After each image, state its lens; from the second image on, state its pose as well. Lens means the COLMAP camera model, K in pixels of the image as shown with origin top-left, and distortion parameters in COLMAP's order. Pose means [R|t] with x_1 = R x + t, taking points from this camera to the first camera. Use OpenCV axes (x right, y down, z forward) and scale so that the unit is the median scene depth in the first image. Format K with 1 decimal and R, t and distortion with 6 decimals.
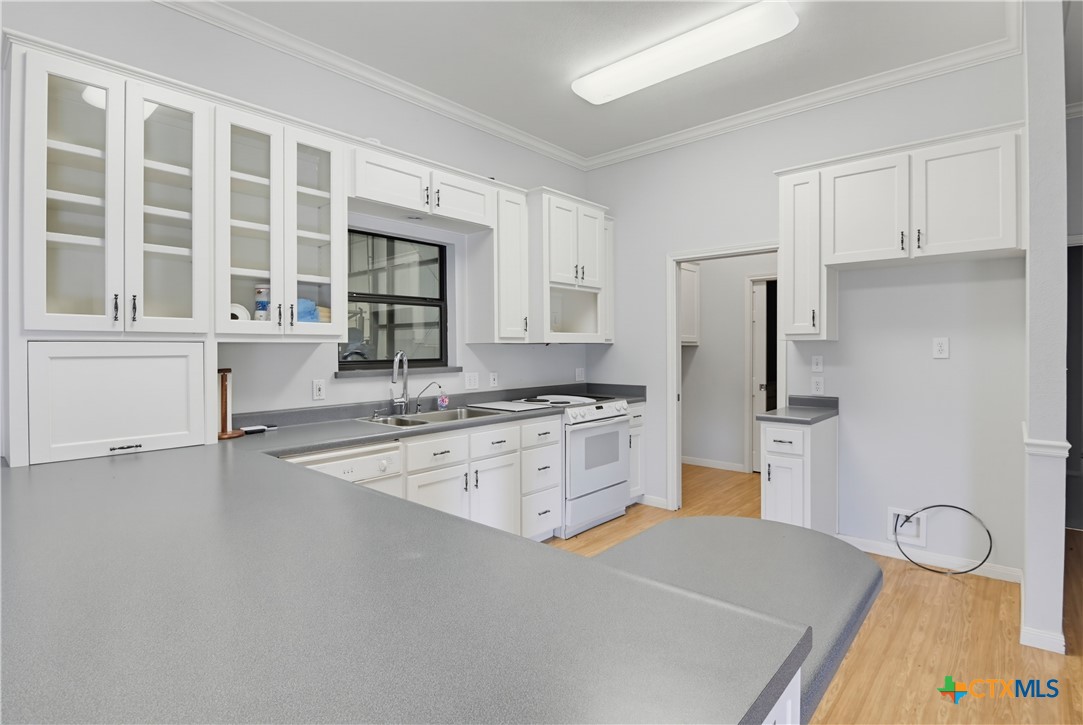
lens RADIAL K [[536.1, 0, 538.1], [0, 536.1, 351.2], [0, 0, 1]] dist [-0.002516, -0.009648]
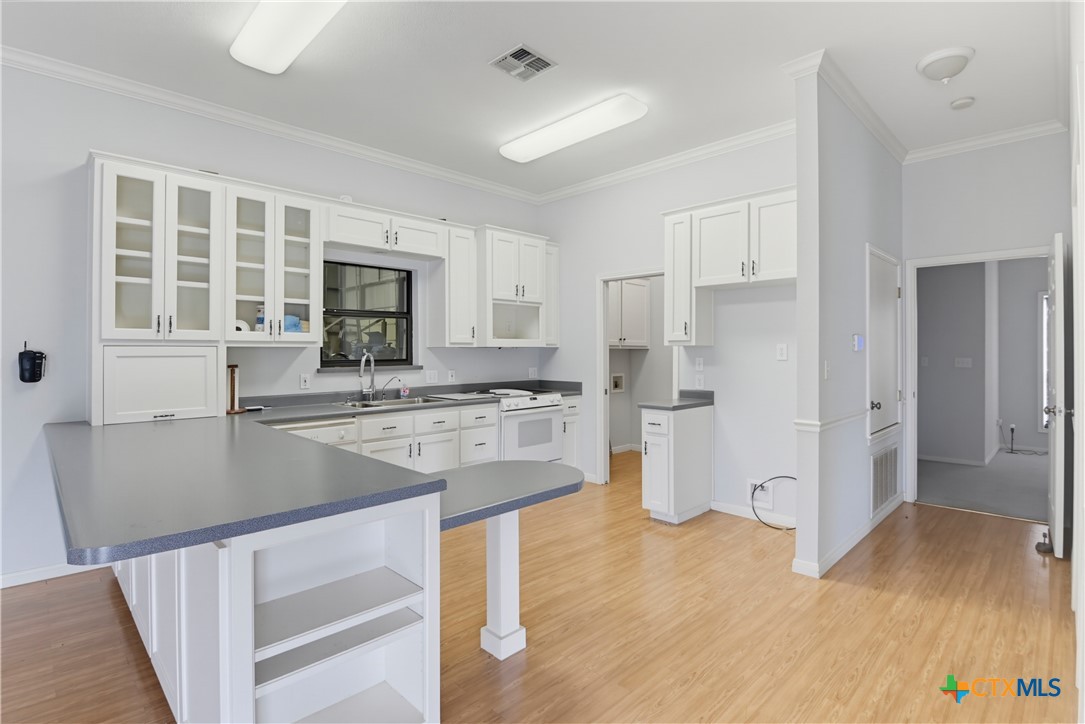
lens RADIAL K [[526.7, 0, 541.3], [0, 526.7, 348.7], [0, 0, 1]] dist [-0.001185, -0.010617]
pose [[0.998148, 0.003008, -0.060760, 0.252479], [-0.003598, 0.999947, -0.009618, -0.000224], [0.060728, 0.009818, 0.998106, -0.277710]]
